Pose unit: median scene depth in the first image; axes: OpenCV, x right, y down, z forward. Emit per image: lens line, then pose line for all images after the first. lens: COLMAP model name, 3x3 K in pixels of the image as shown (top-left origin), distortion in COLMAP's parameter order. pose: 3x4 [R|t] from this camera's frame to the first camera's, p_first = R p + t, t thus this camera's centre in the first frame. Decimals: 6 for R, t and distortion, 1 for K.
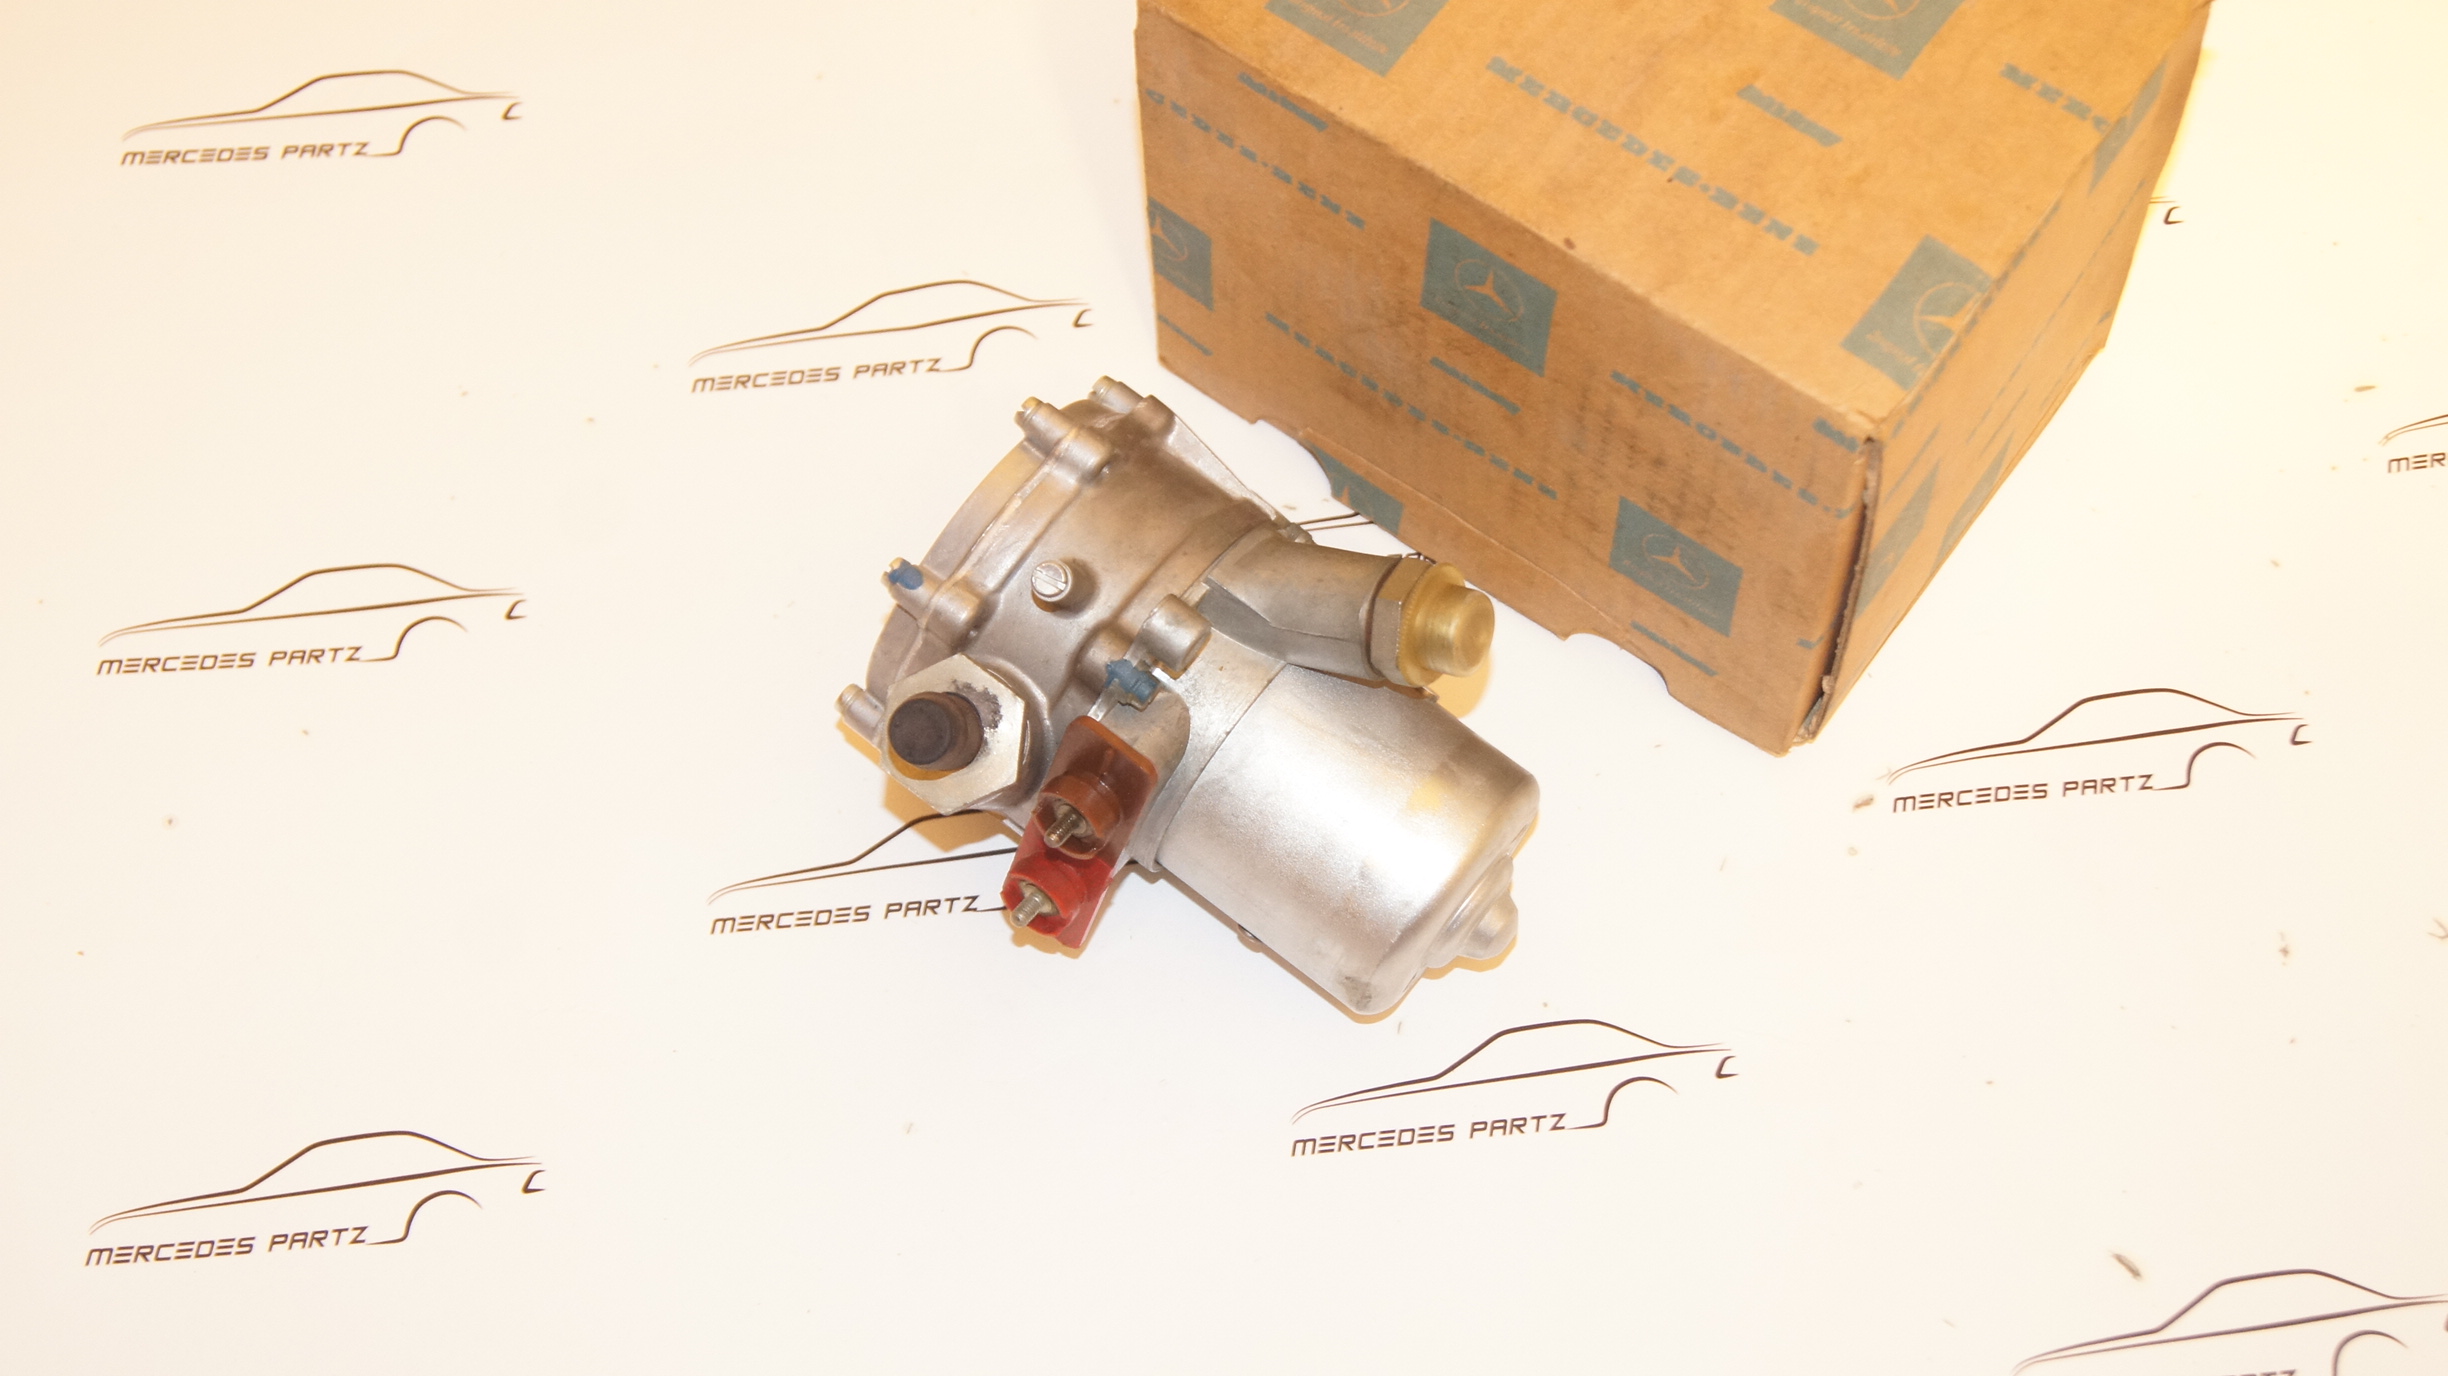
lens RADIAL K [[3799.2, 0, 1224.0], [0, 3799.2, 688.0], [0, 0, 1]] dist [-0.007128, 0.006122]
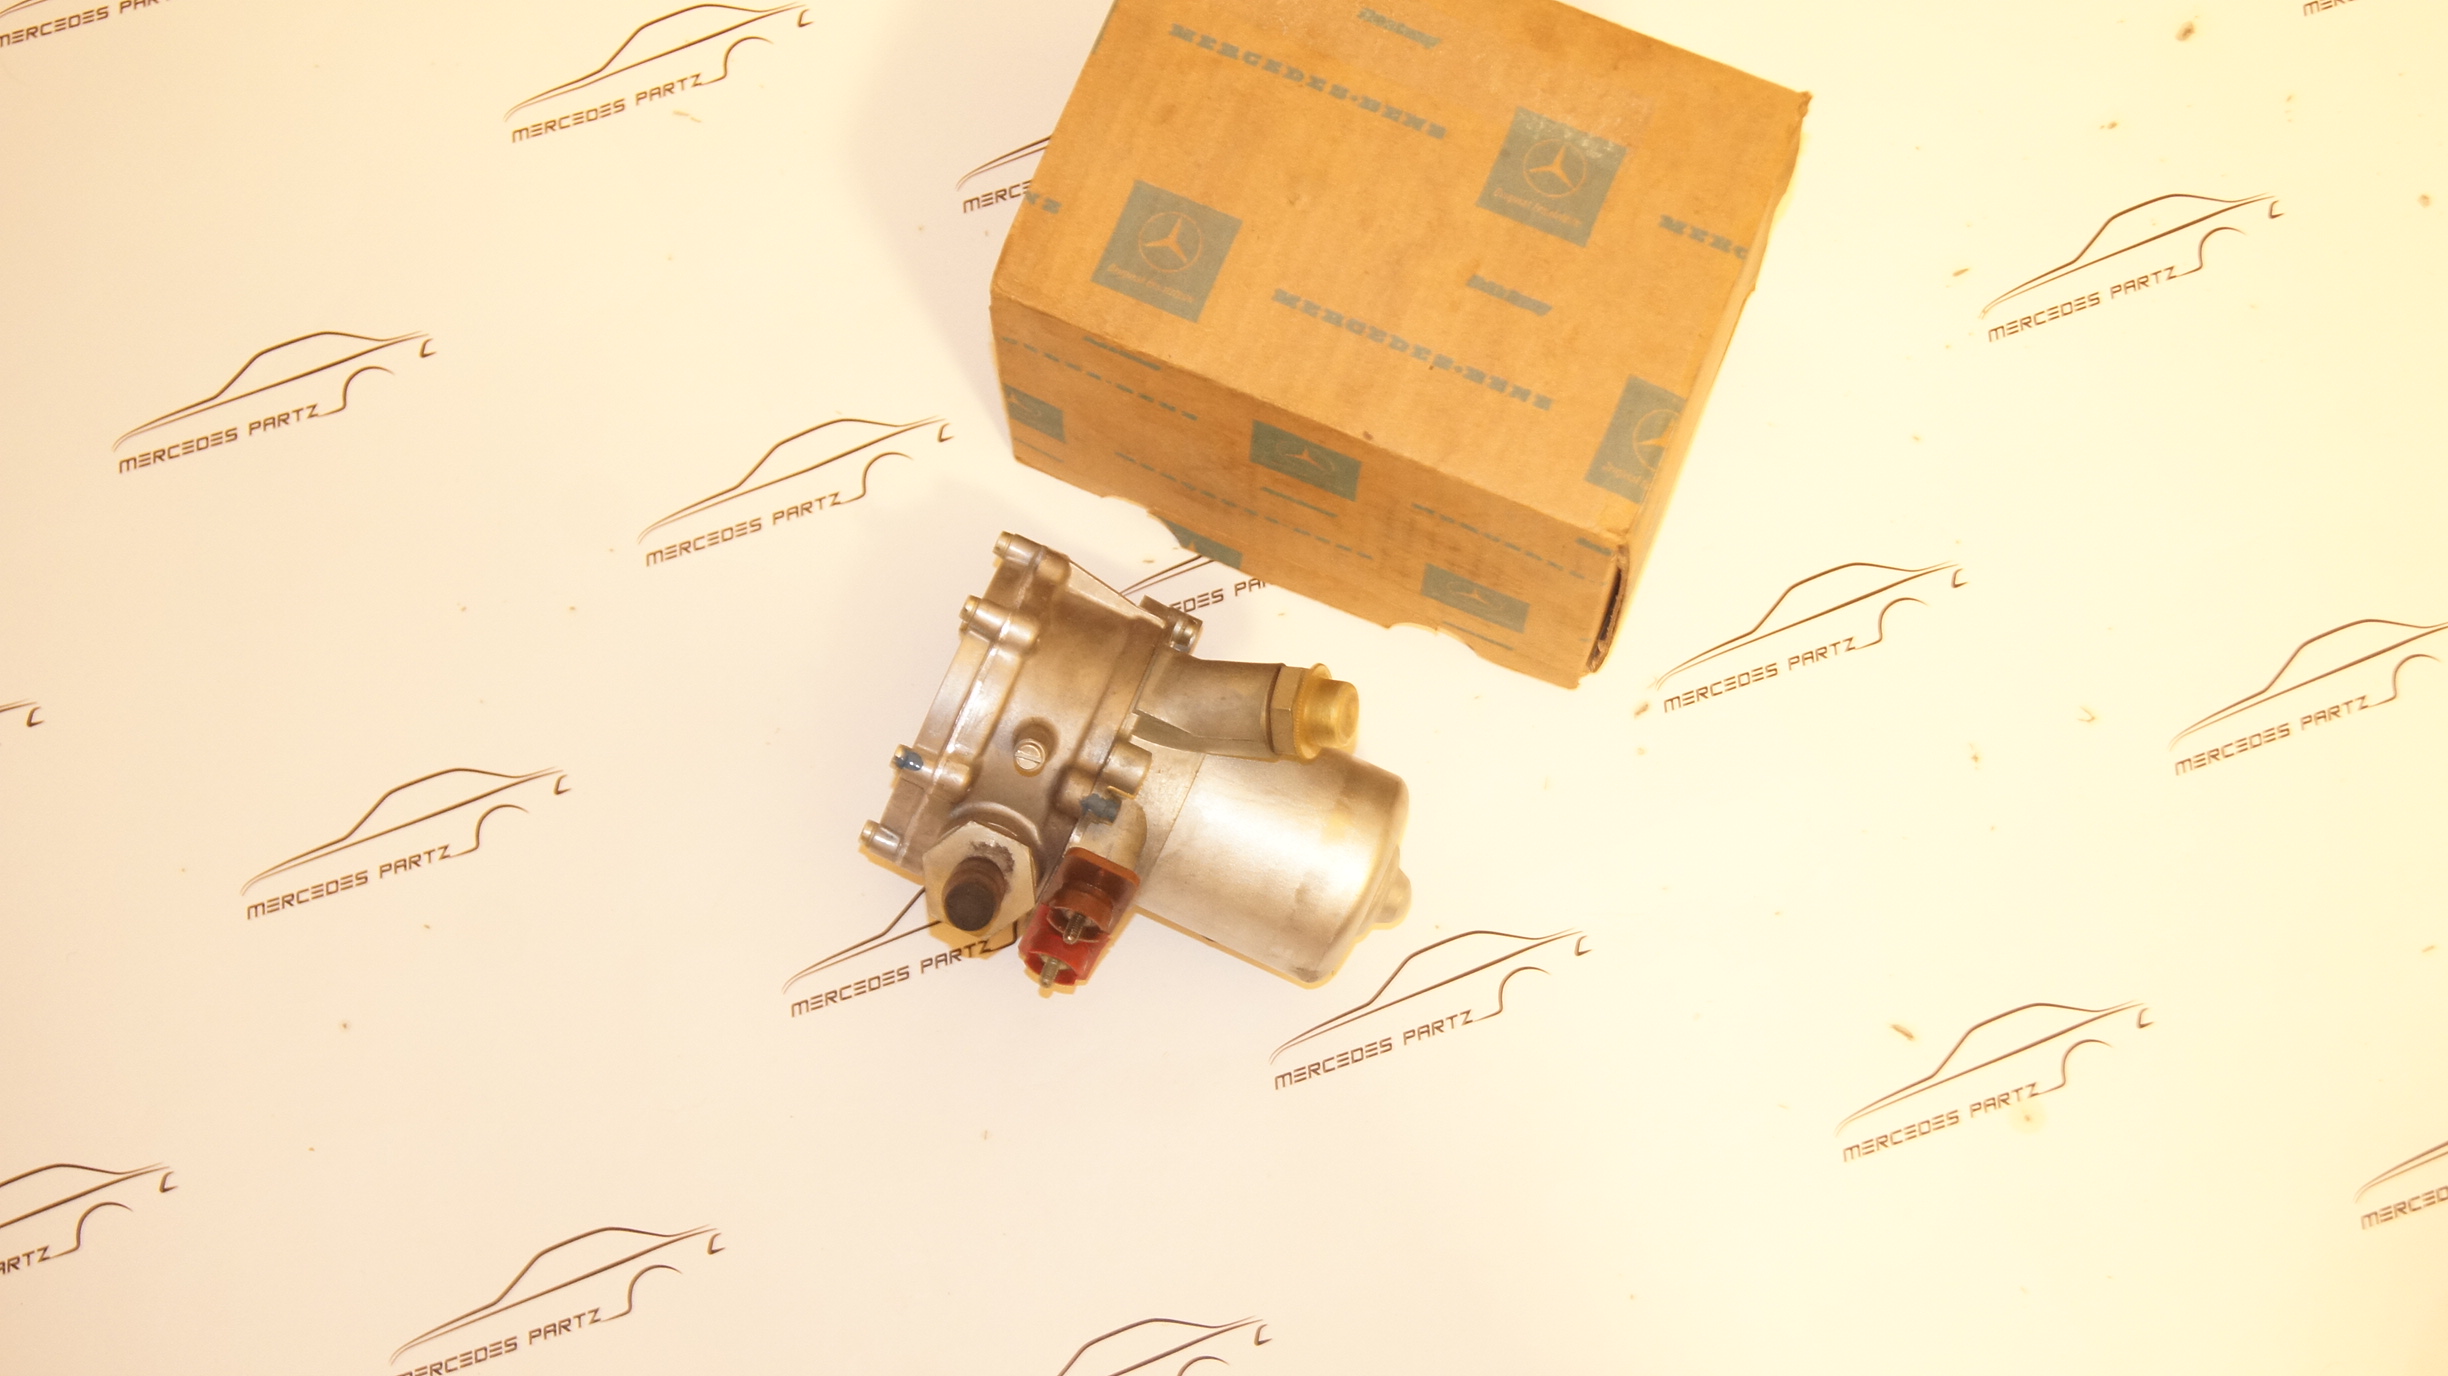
lens RADIAL K [[4393.5, 0, 1224.0], [0, 4393.5, 688.0], [0, 0, 1]] dist [0.026461, 0.029206]
pose [[0.971551, -0.223149, 0.079324, -0.094744], [0.201477, 0.954832, 0.218409, -0.366032], [-0.124479, -0.196214, 0.972628, -0.475375]]
